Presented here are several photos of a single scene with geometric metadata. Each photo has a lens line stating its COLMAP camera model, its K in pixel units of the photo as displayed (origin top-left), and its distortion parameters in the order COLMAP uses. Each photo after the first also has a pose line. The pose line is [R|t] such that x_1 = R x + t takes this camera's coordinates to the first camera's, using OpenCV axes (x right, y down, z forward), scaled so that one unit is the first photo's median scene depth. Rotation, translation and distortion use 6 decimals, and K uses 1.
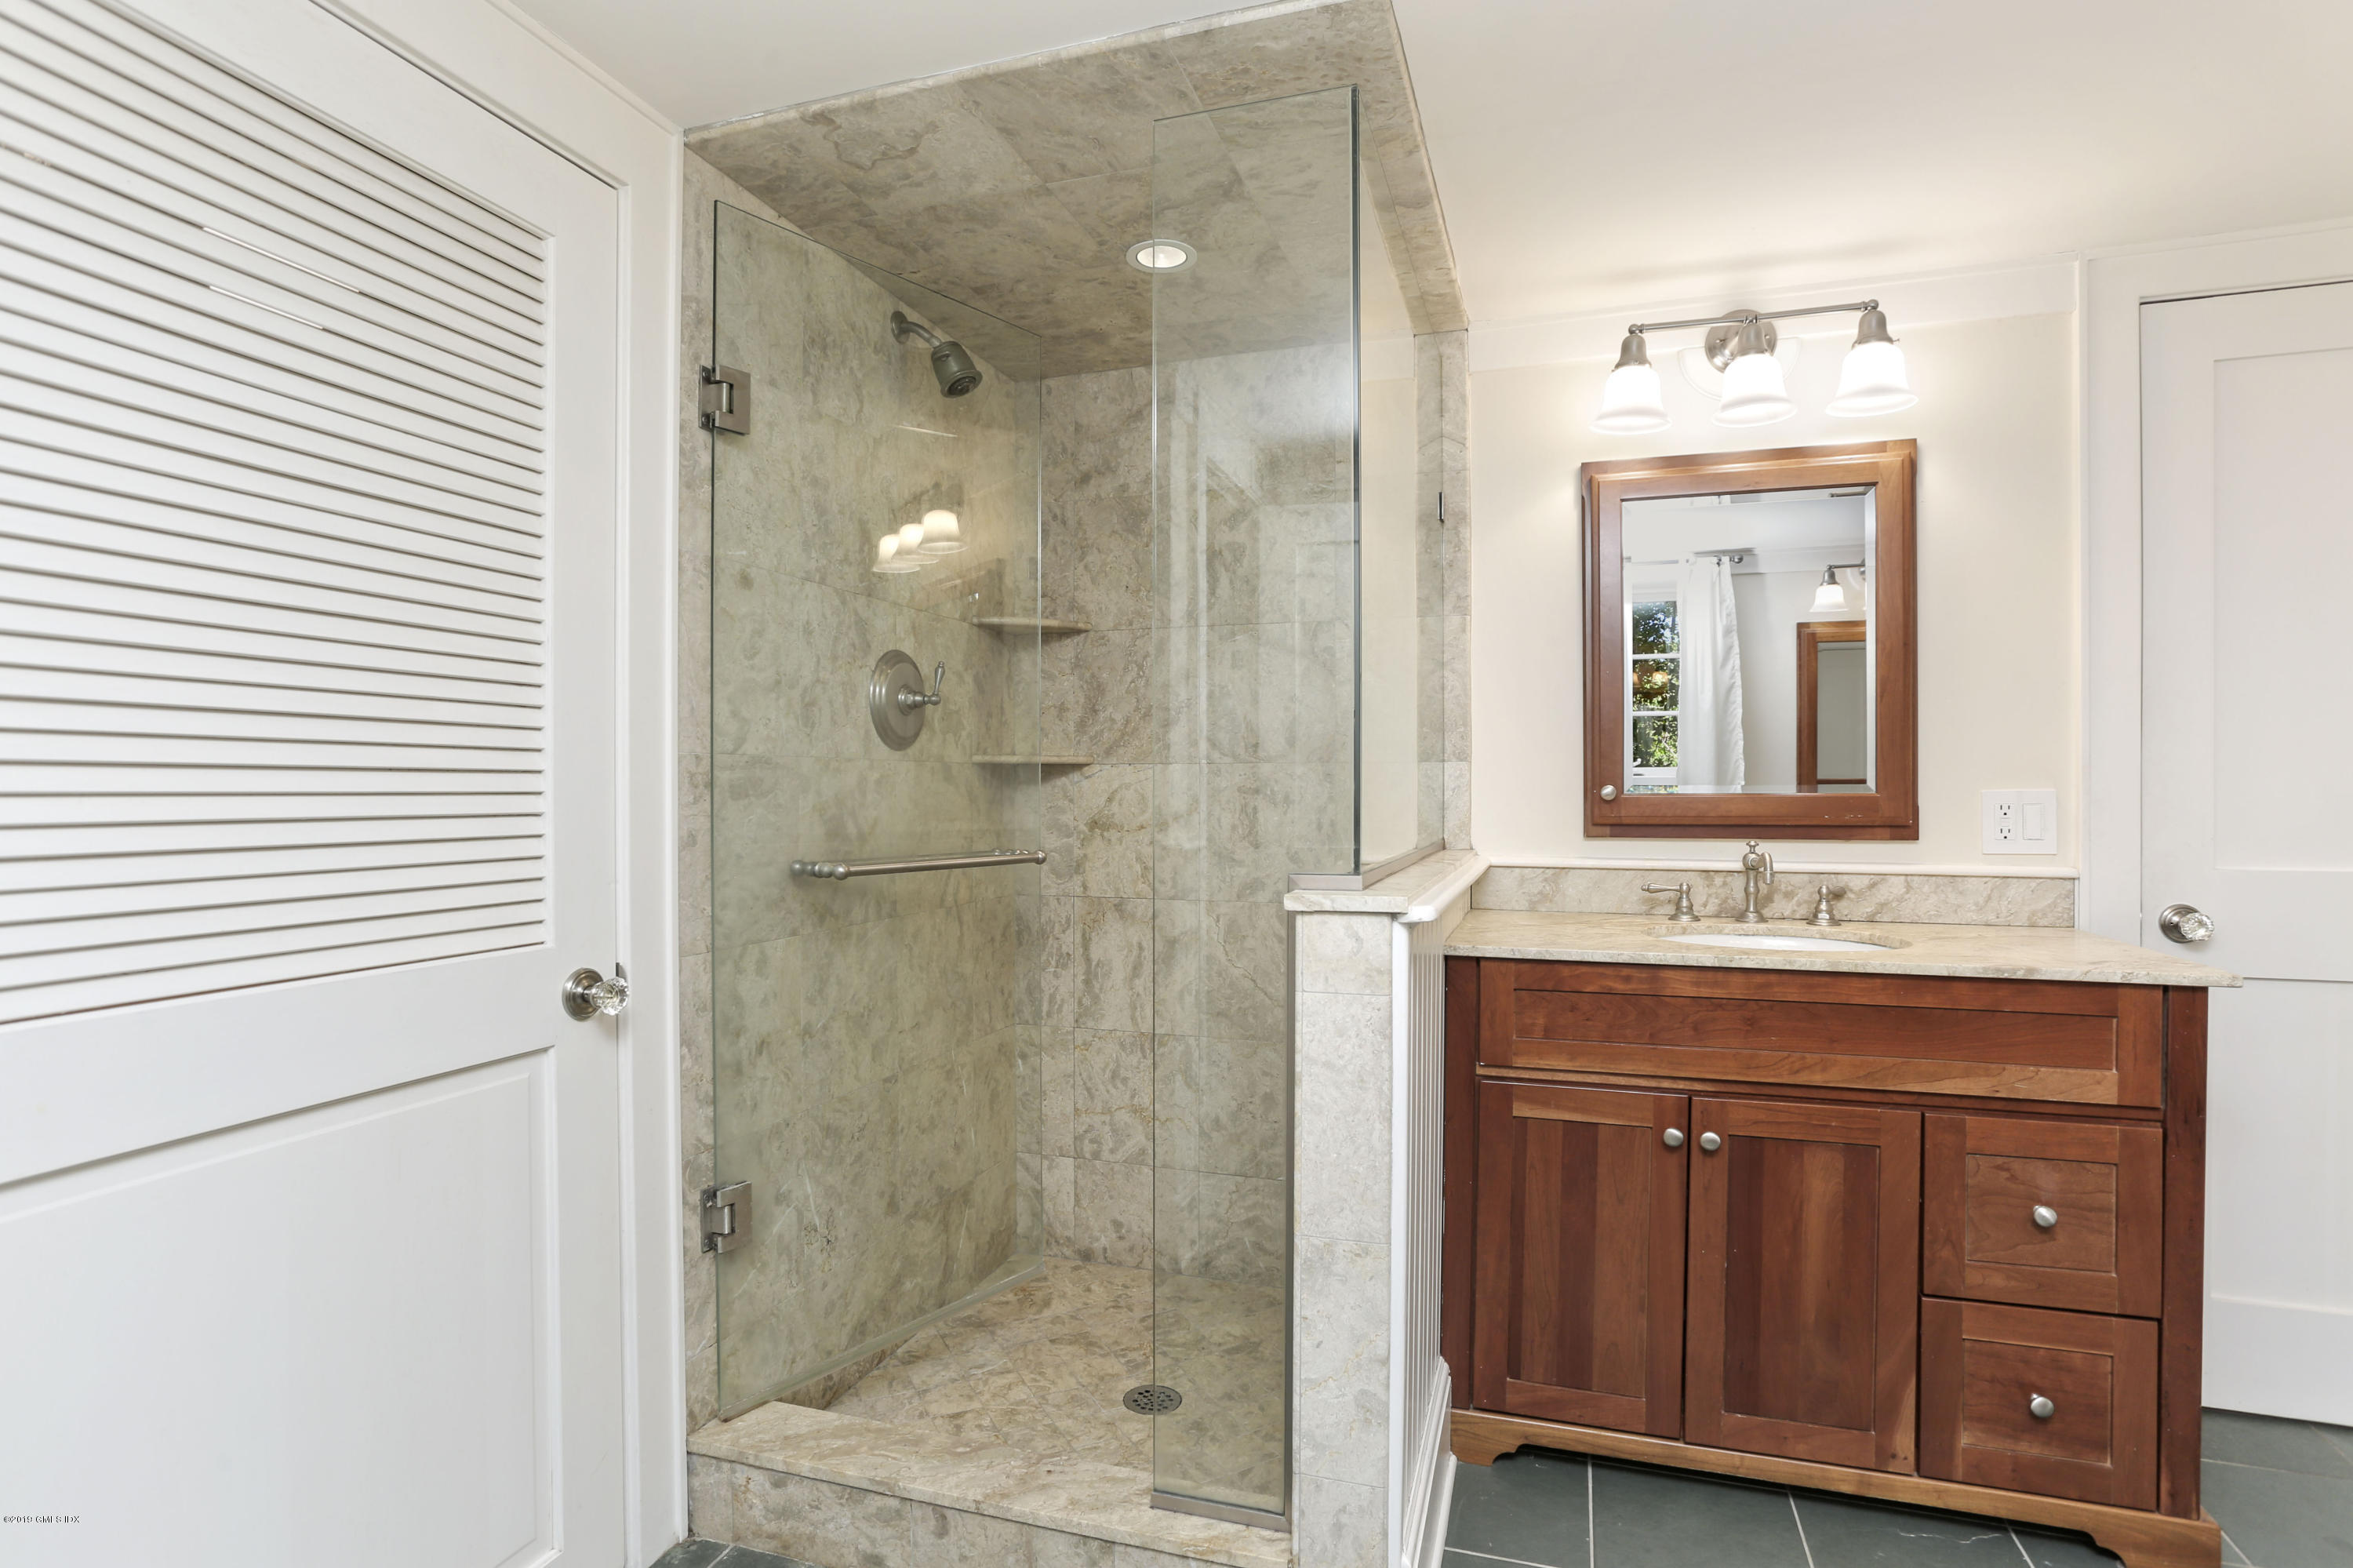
lens RADIAL K [[1196.6, 0, 1174.6], [0, 1196.6, 779.7], [0, 0, 1]] dist [-0.048209, 0.023933]
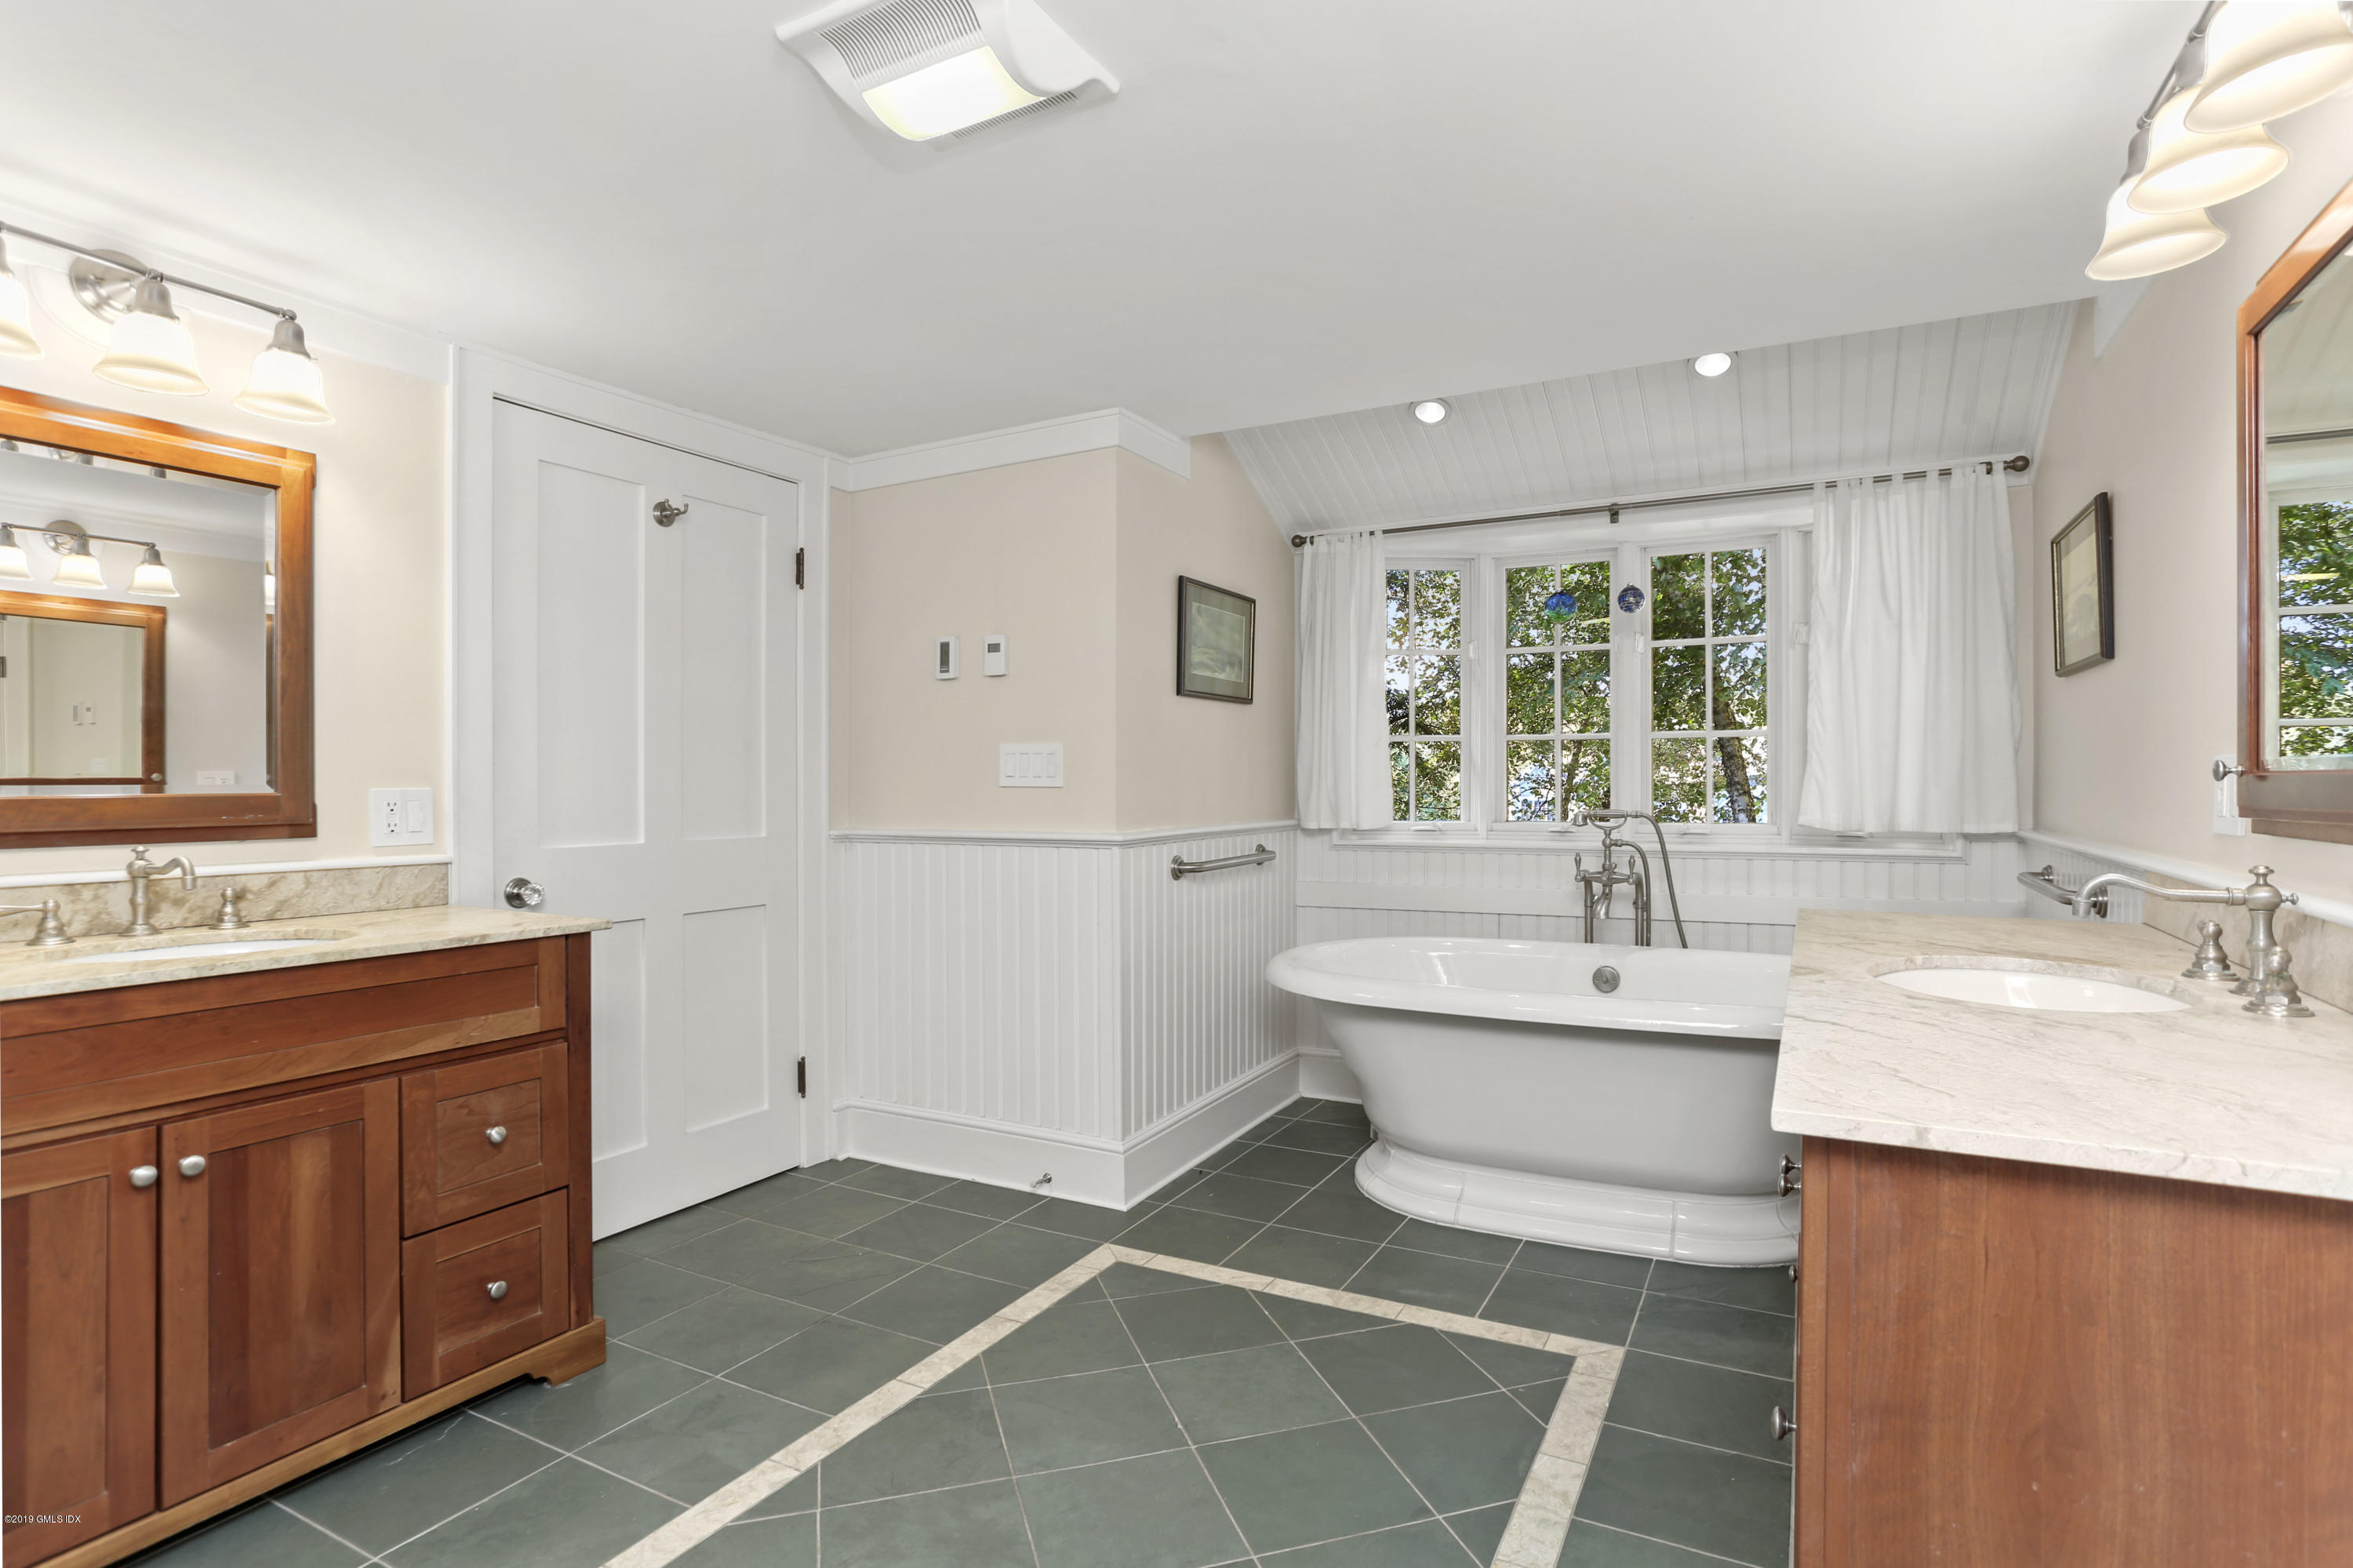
lens RADIAL K [[1196.6, 0, 1174.6], [0, 1196.6, 779.7], [0, 0, 1]] dist [-0.048209, 0.023933]
pose [[0.175987, 0.004523, 0.984382, -0.317498], [-0.000879, 0.999990, -0.004438, 0.004813], [-0.984392, -0.000084, 0.175989, 0.075072]]
